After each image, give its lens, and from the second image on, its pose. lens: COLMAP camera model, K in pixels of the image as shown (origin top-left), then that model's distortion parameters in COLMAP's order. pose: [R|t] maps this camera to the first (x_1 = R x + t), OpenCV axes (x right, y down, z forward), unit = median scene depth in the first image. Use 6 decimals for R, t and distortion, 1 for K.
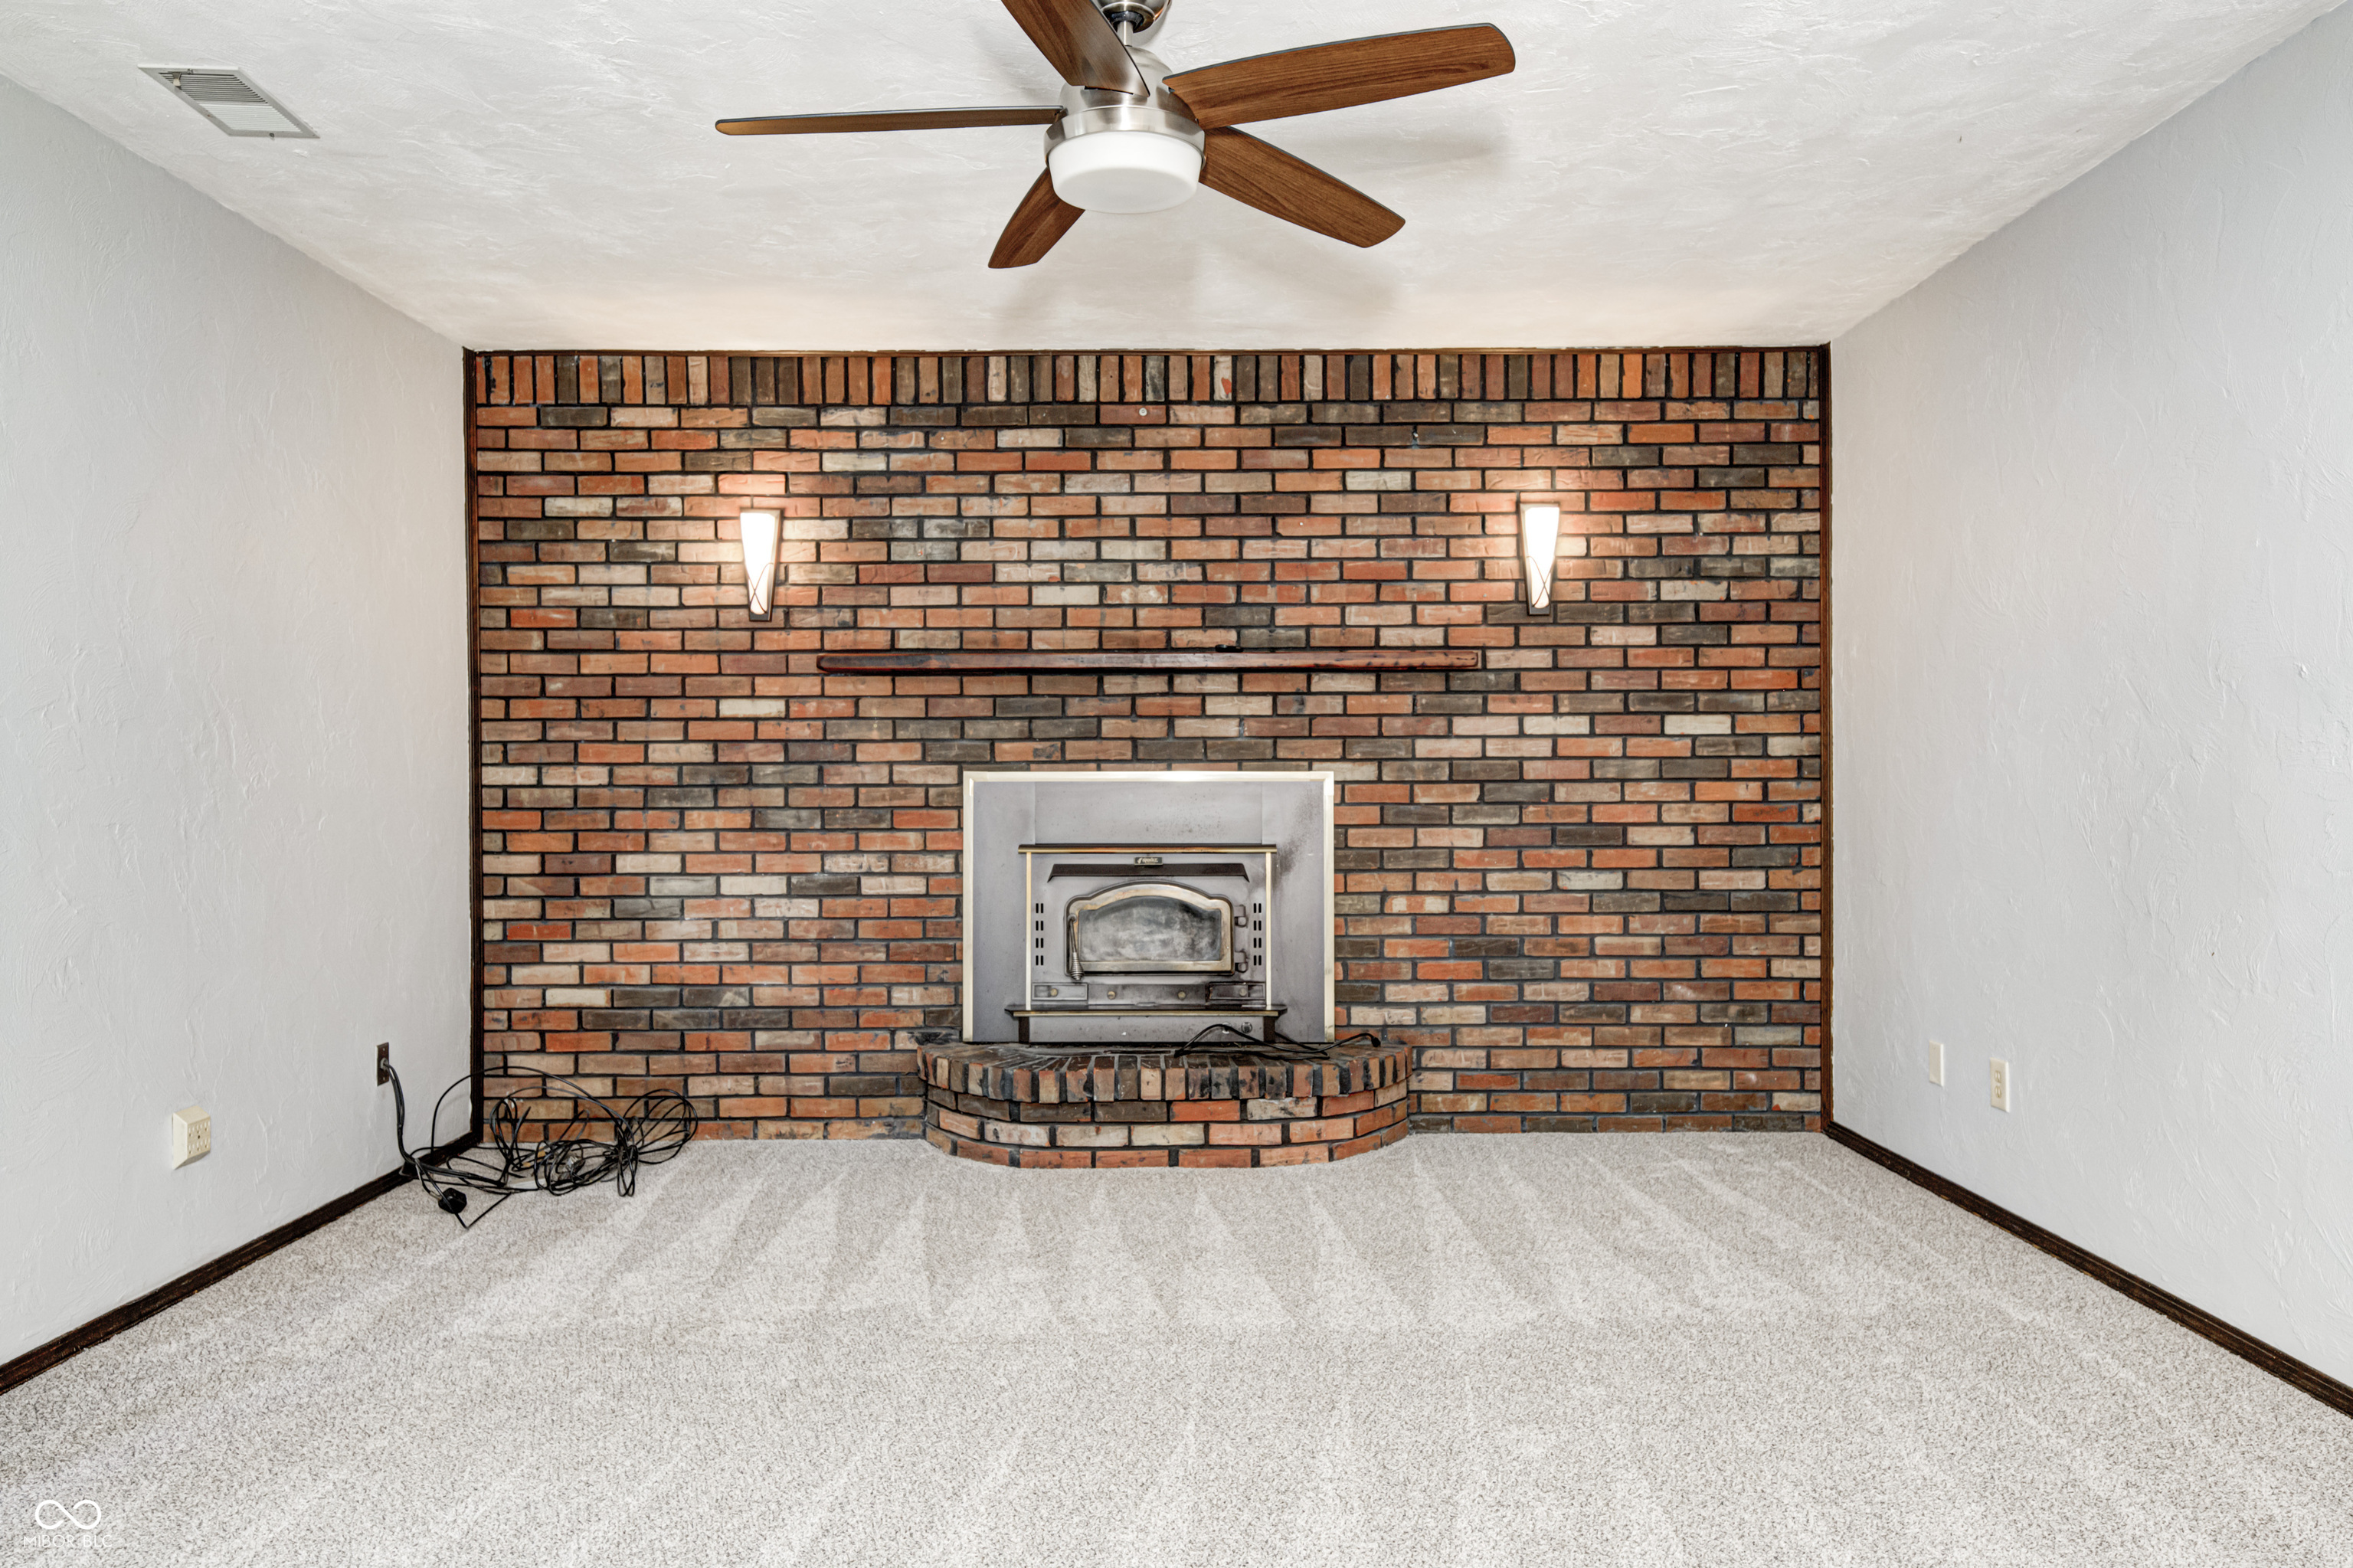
lens RADIAL K [[1517.9, 0, 1178.1], [0, 1517.9, 787.1], [0, 0, 1]] dist [0.017789, 0.000004]
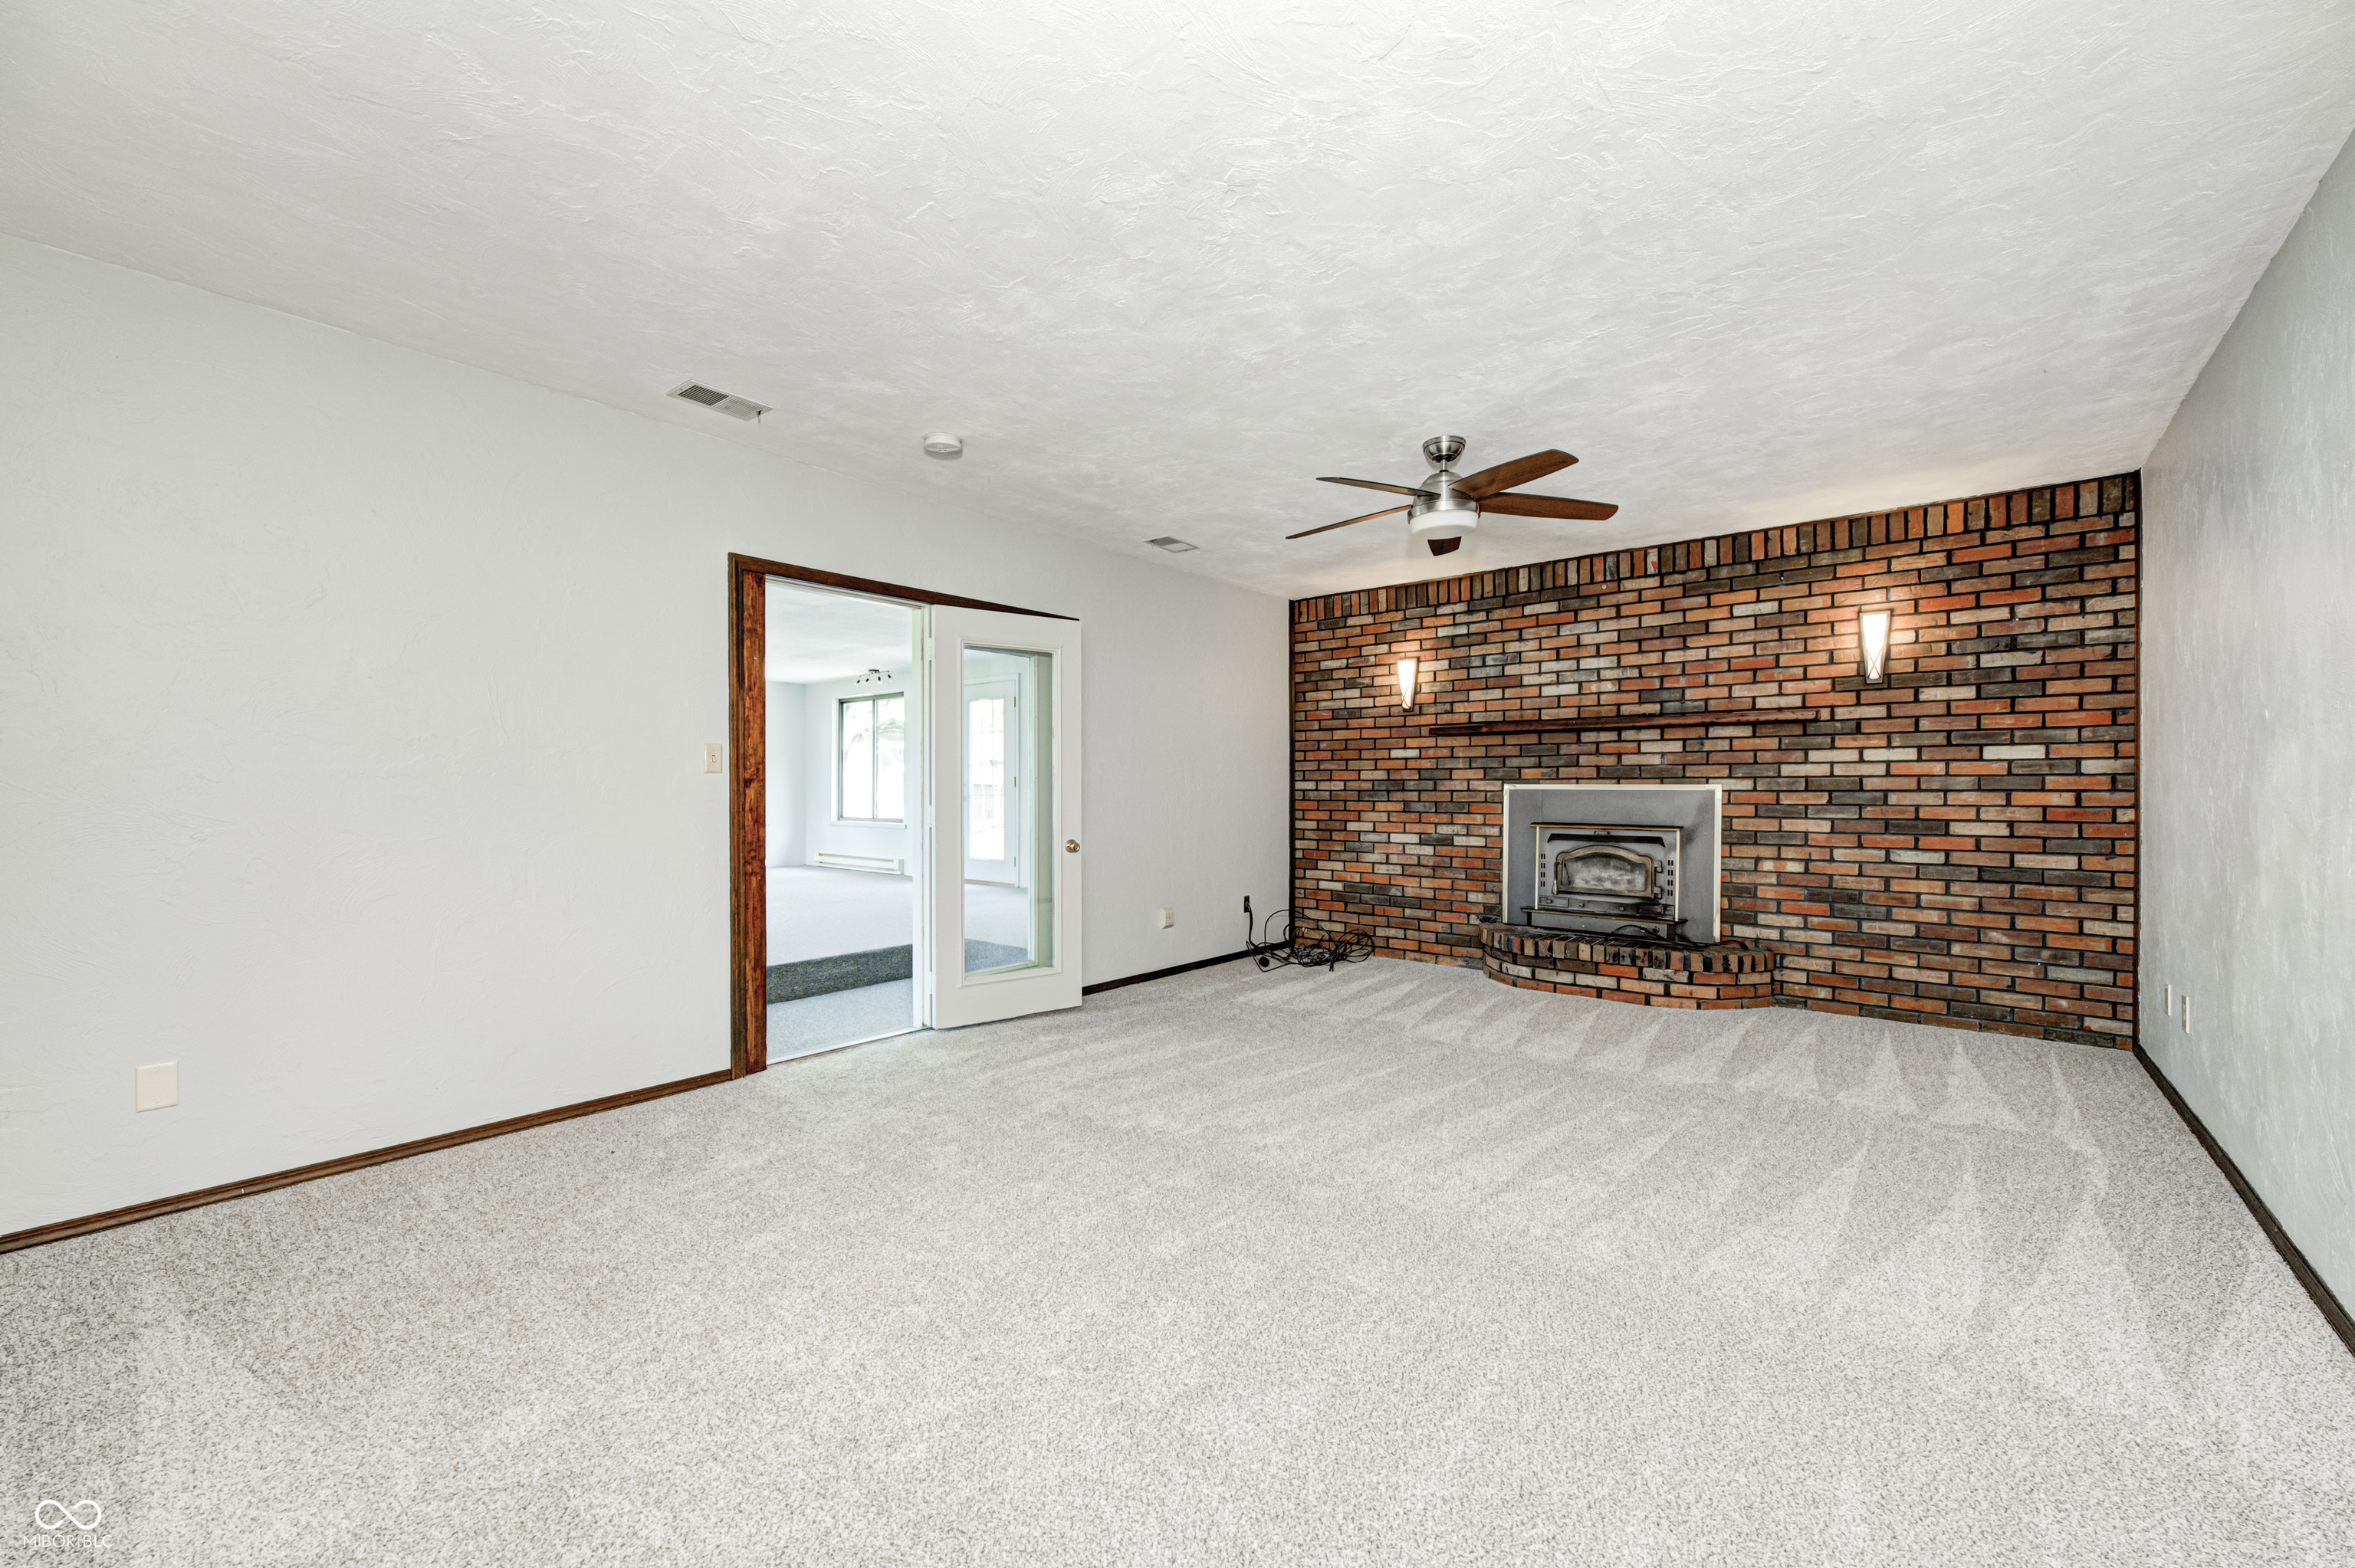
lens RADIAL K [[939.5, 0, 1178.2], [0, 939.5, 784.6], [0, 0, 1]] dist [-0.010199, 0.002017]
pose [[0.762977, 0.002174, -0.646422, 0.314218], [-0.007520, 0.999957, -0.005513, 0.000296], [0.646382, 0.009067, 0.762960, -0.183869]]
